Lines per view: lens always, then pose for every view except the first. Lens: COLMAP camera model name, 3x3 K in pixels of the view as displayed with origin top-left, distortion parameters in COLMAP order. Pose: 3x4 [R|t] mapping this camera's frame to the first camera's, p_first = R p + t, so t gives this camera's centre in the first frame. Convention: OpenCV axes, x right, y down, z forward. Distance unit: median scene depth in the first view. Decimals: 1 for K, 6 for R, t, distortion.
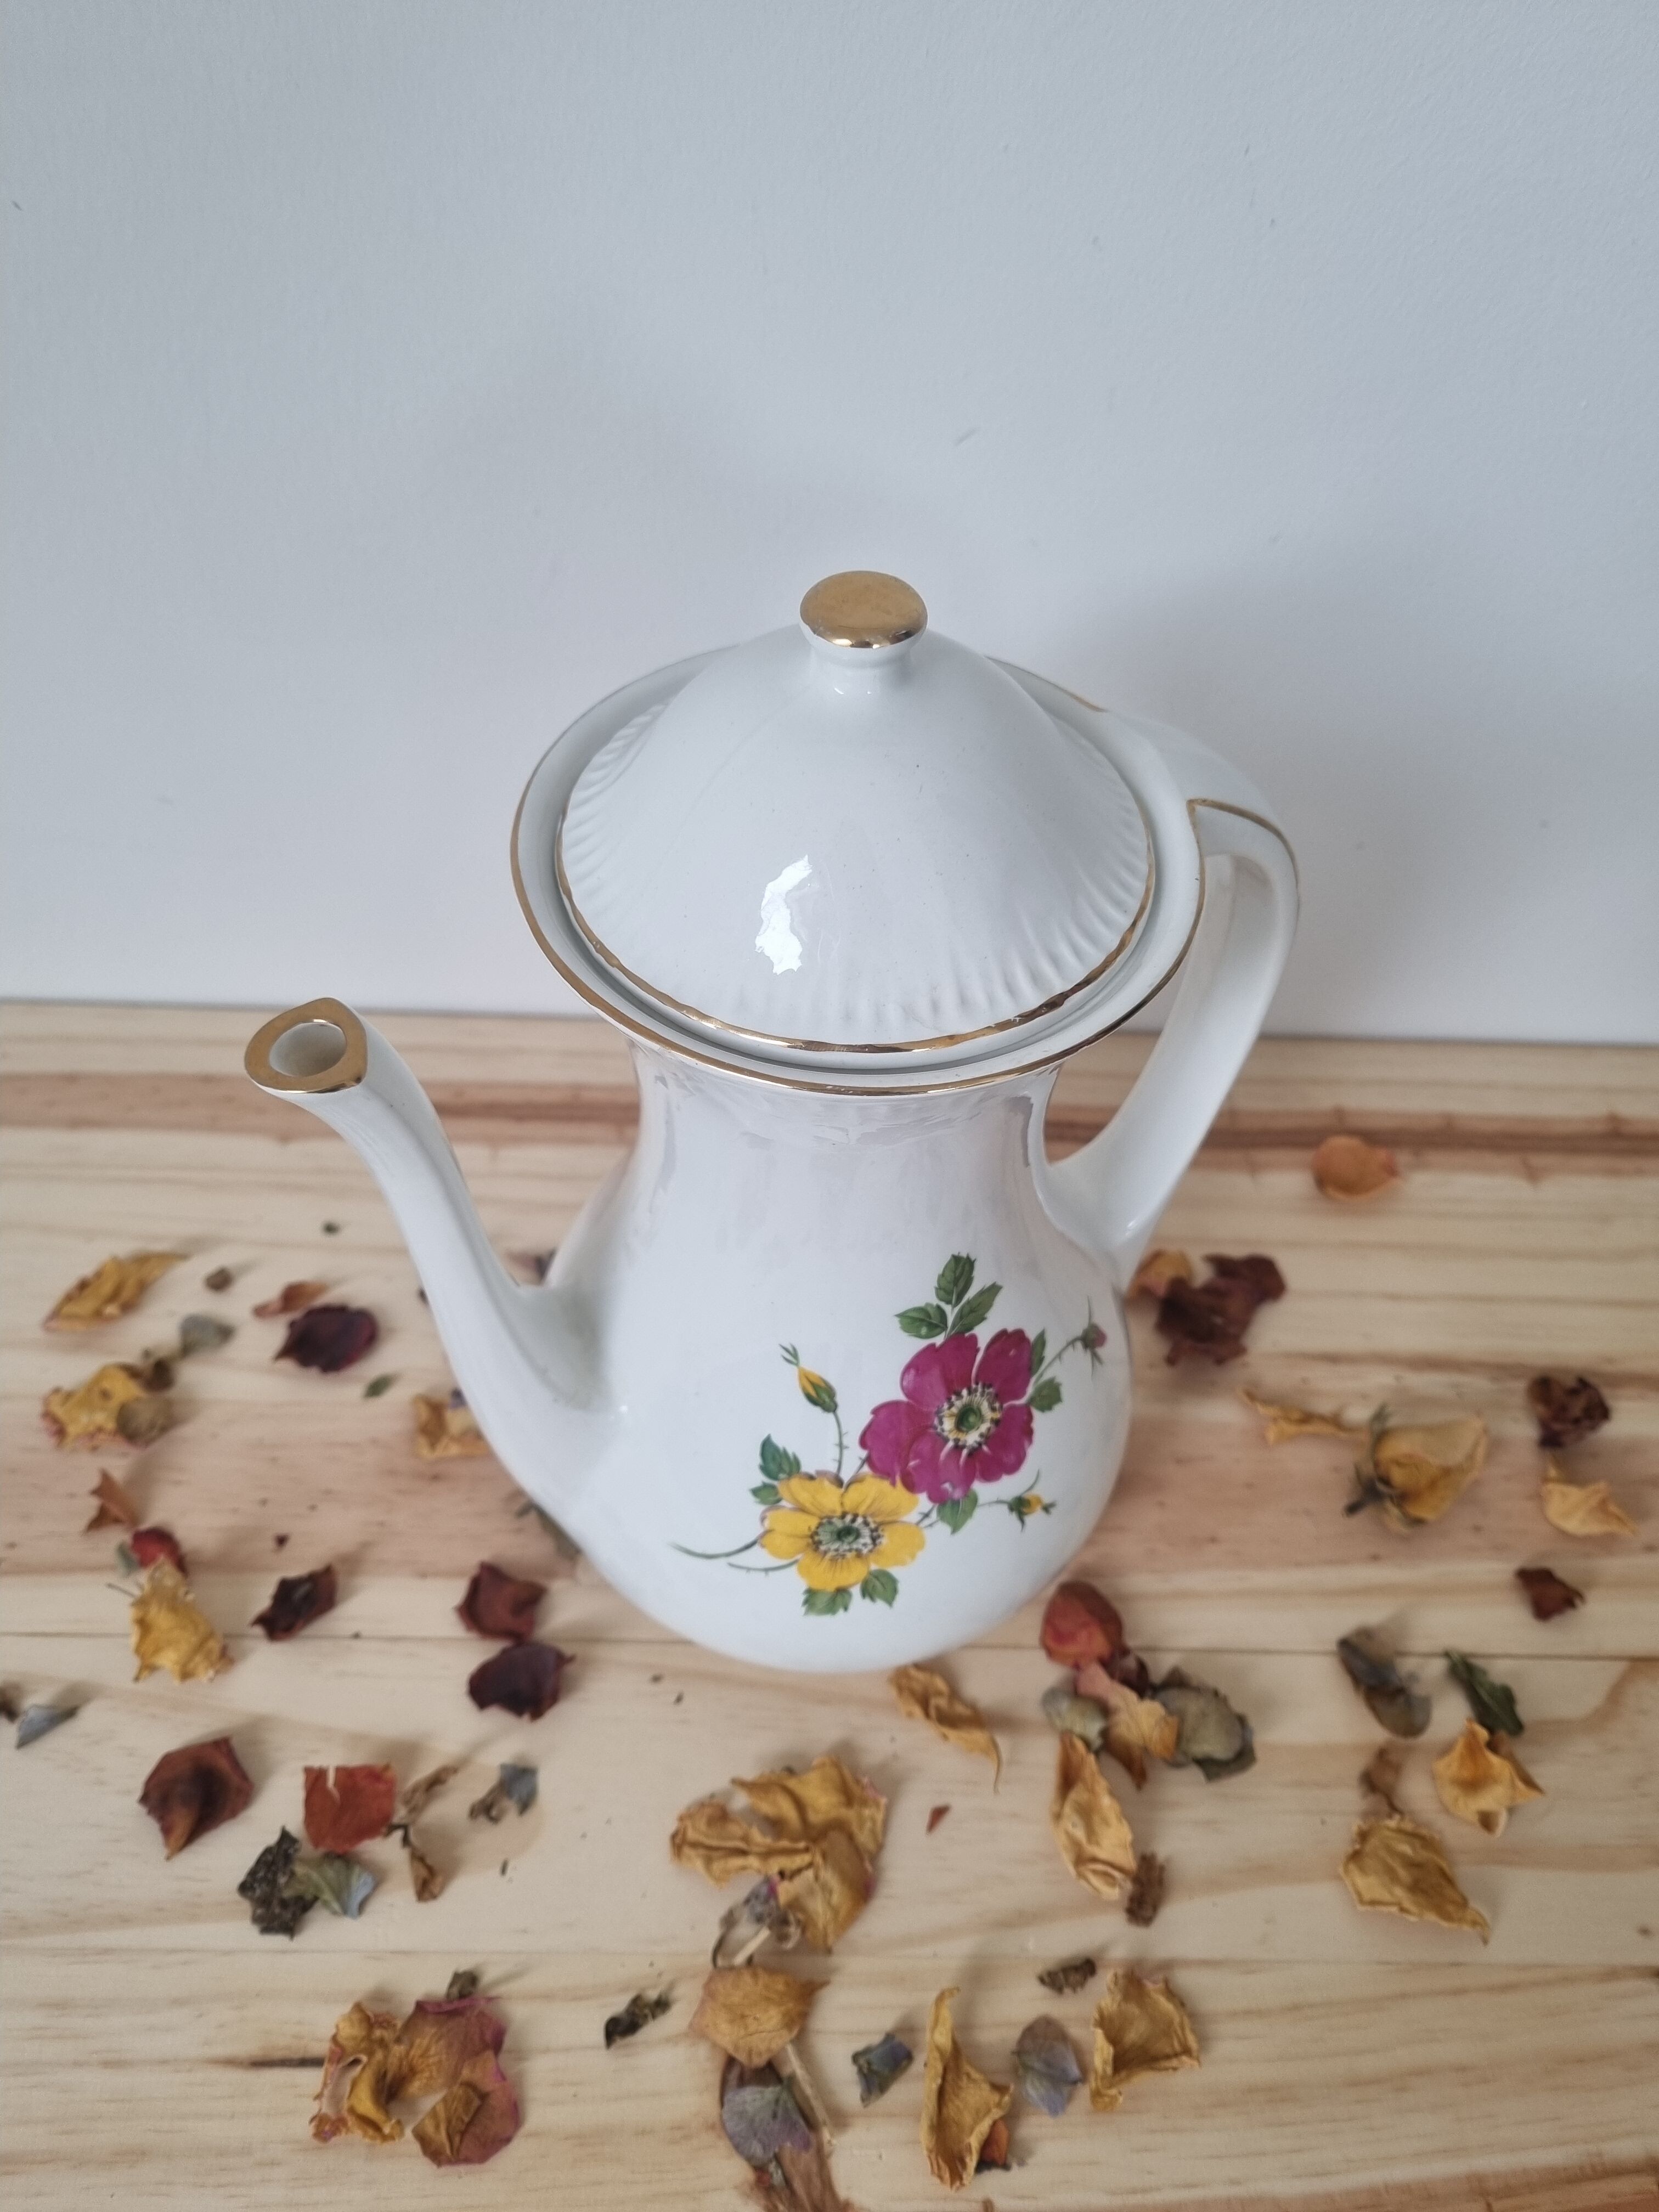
lens RADIAL K [[1639.0, 0, 829.5], [0, 1639.0, 1106.0], [0, 0, 1]] dist [0.008940, -0.003162]
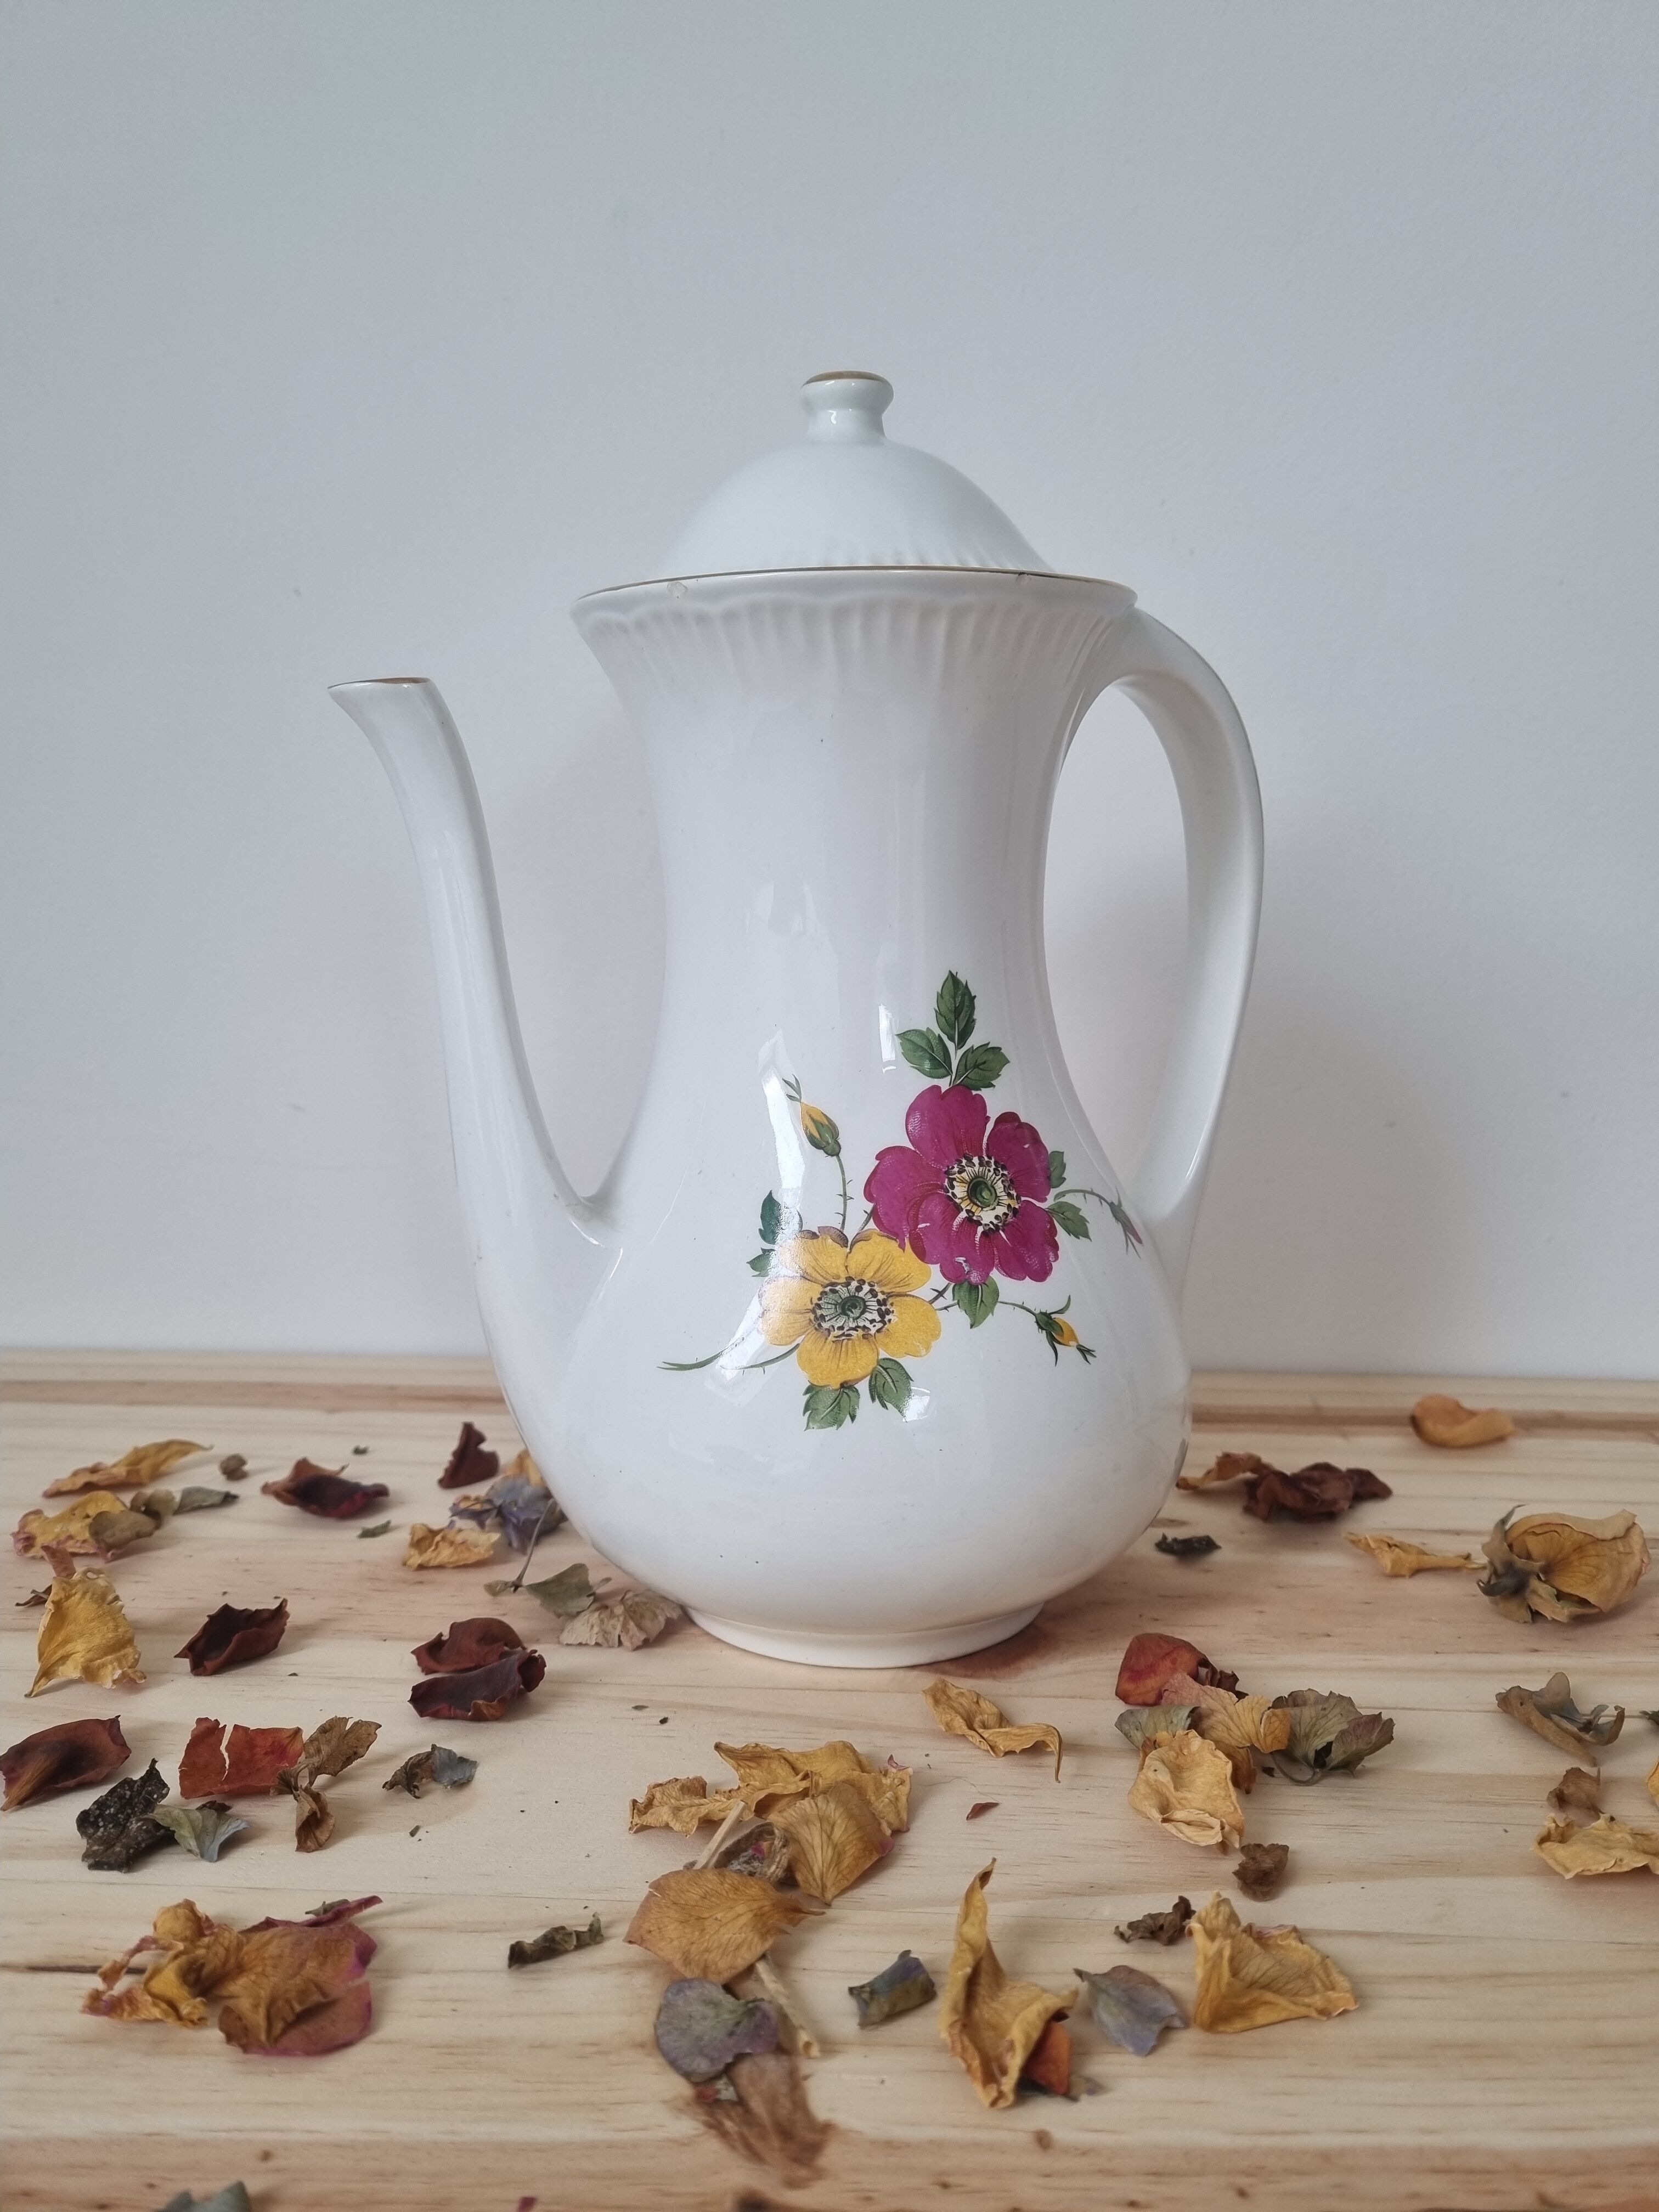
lens RADIAL K [[1638.1, 0, 829.5], [0, 1638.1, 1106.0], [0, 0, 1]] dist [-0.000347, 0.001142]
pose [[0.996501, -0.026772, -0.079183, 0.072459], [-0.028826, 0.779131, -0.626198, 0.738533], [0.078459, 0.626290, 0.775632, 0.224612]]
